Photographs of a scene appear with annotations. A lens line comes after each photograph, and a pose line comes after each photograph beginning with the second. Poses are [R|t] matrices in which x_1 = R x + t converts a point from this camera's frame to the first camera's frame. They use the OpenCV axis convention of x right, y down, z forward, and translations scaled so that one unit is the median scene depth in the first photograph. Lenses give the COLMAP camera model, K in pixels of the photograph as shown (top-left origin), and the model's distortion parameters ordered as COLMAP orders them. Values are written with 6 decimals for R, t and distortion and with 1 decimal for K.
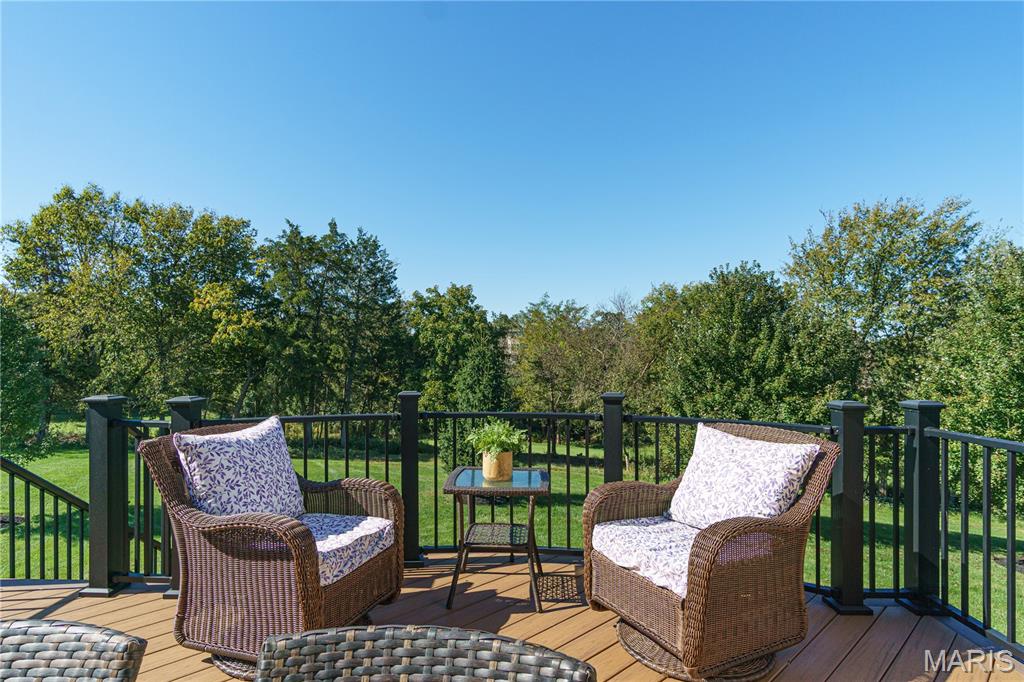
lens RADIAL K [[546.9, 0, 505.4], [0, 546.9, 355.3], [0, 0, 1]] dist [0.004947, 0.000862]
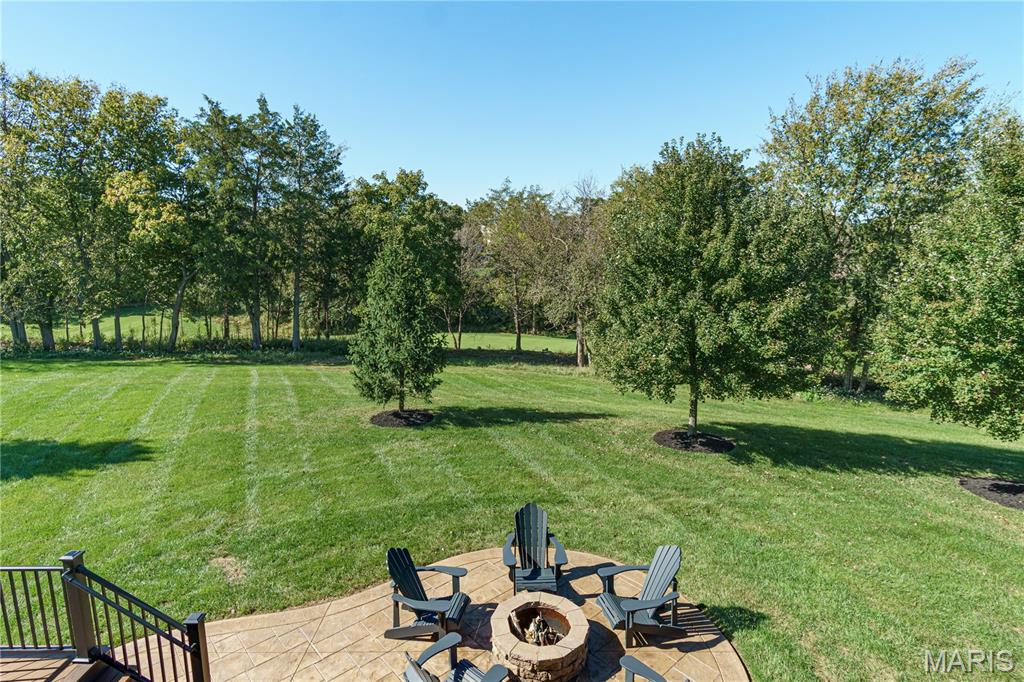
lens RADIAL K [[539.9, 0, 505.6], [0, 539.9, 334.1], [0, 0, 1]] dist [0.005014, 0.001584]
pose [[0.999518, -0.021340, 0.022562, 0.062221], [0.017299, 0.985949, 0.166150, -0.008736], [-0.025791, -0.165679, 0.985842, 0.086048]]
